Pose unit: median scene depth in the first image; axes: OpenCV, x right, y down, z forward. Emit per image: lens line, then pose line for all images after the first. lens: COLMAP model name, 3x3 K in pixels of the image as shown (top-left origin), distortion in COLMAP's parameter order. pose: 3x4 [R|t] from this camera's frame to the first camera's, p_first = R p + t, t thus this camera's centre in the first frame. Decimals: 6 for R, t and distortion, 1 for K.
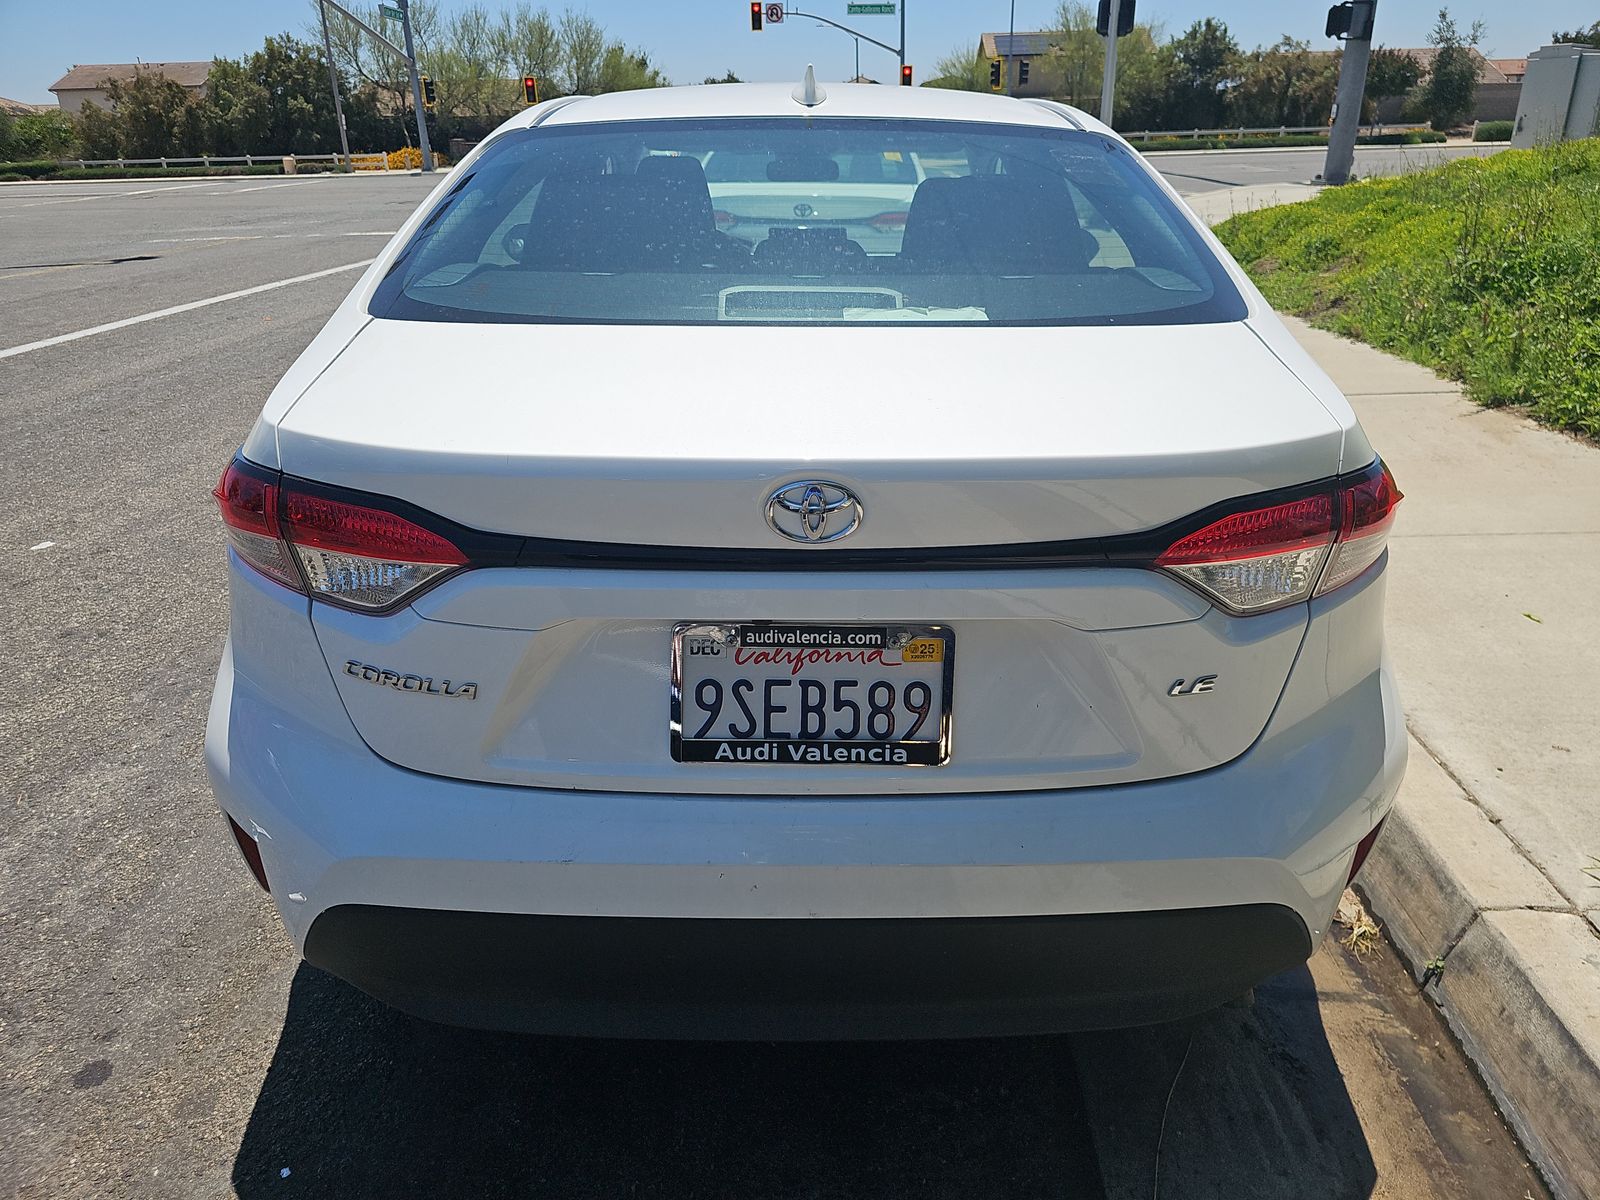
lens RADIAL K [[1076.2, 0, 799.7], [0, 1076.2, 553.2], [0, 0, 1]] dist [0.031503, -0.033627]
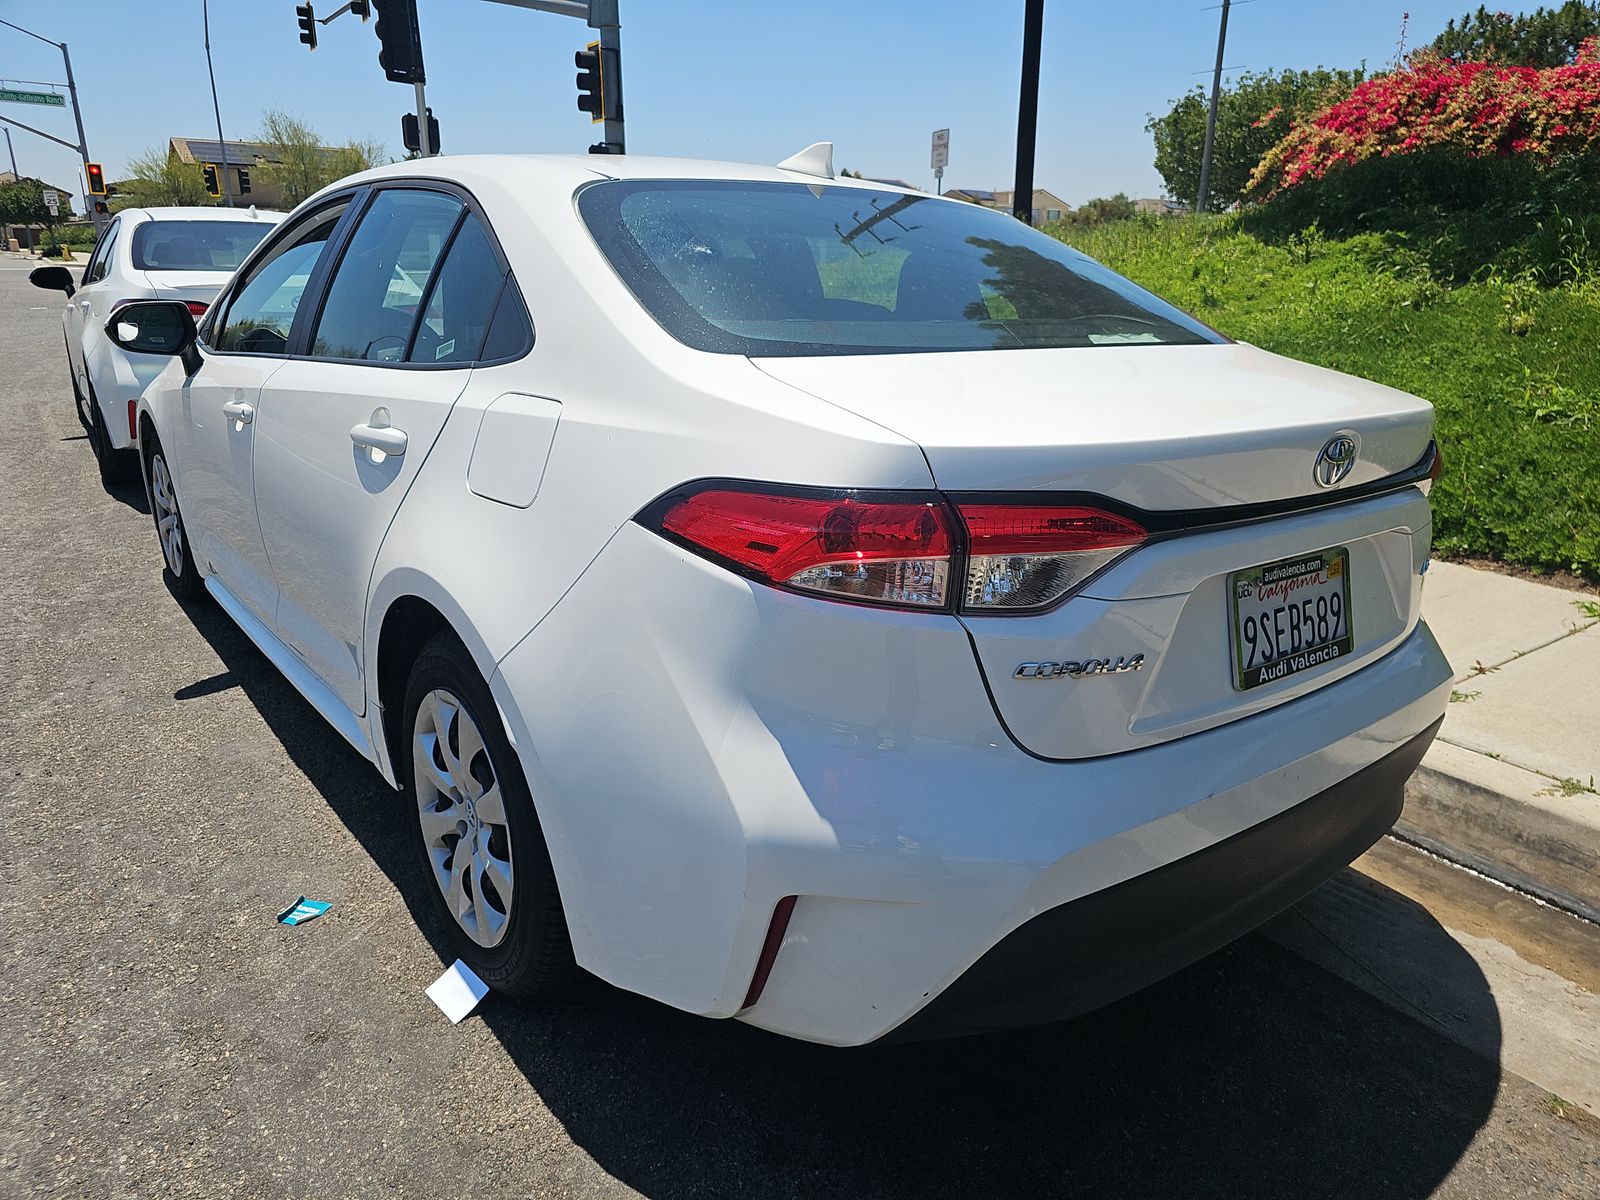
lens RADIAL K [[1076.2, 0, 799.7], [0, 1076.2, 553.2], [0, 0, 1]] dist [0.031503, -0.033627]
pose [[0.785771, -0.131158, 0.604451, -0.983473], [0.190603, 0.981047, -0.034904, -0.005817], [-0.588417, 0.142637, 0.795877, 0.260866]]
